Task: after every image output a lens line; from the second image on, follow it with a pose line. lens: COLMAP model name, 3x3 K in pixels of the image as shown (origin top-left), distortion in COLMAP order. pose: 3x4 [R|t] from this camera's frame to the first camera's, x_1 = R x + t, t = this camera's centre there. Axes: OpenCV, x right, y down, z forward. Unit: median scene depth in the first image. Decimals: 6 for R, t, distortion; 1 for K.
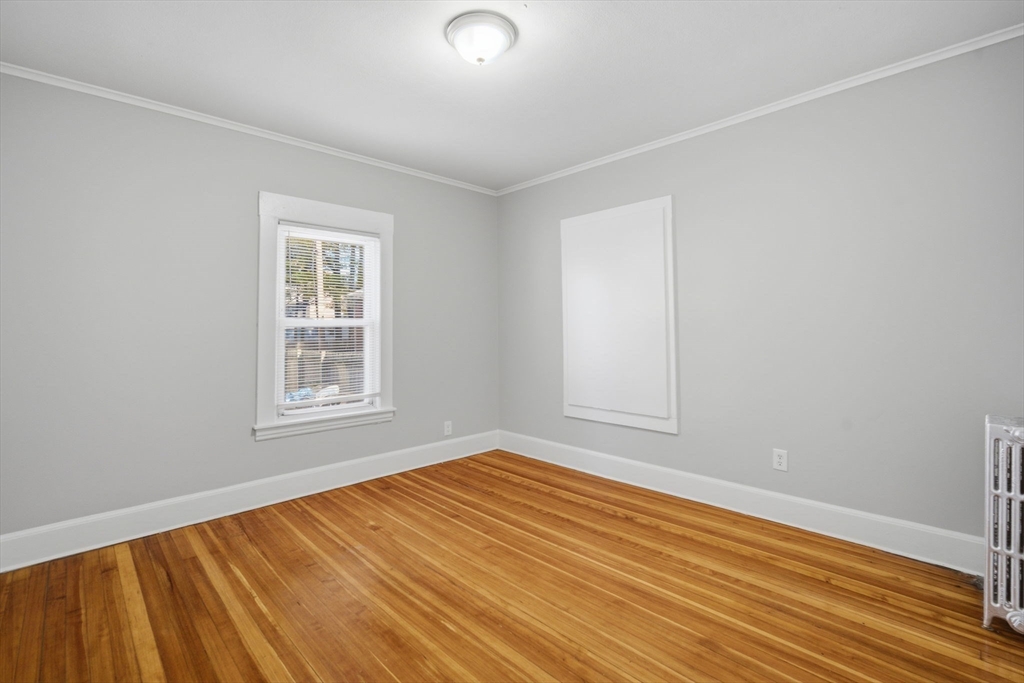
lens RADIAL K [[450.1, 0, 517.0], [0, 450.1, 325.7], [0, 0, 1]] dist [-0.000159, -0.000029]
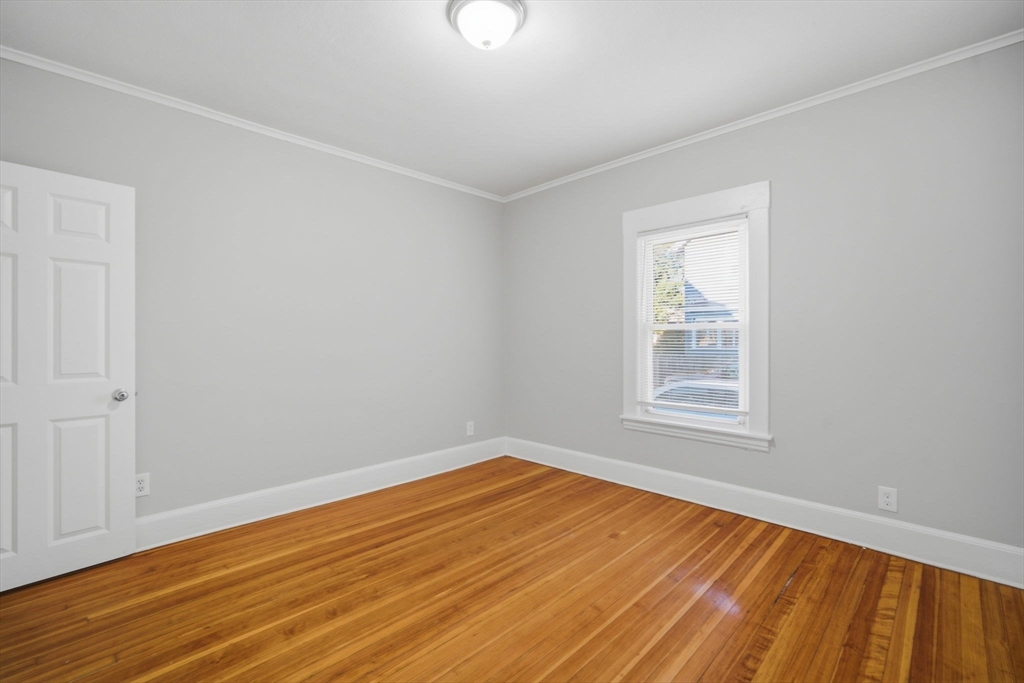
lens RADIAL K [[450.1, 0, 518.1], [0, 450.1, 342.8], [0, 0, 1]] dist [-0.000159, -0.000029]
pose [[0.022159, 0.019013, -0.999574, 0.706021], [0.018966, 0.999631, 0.019435, 0.003073], [0.999575, -0.019388, 0.021790, 0.833826]]
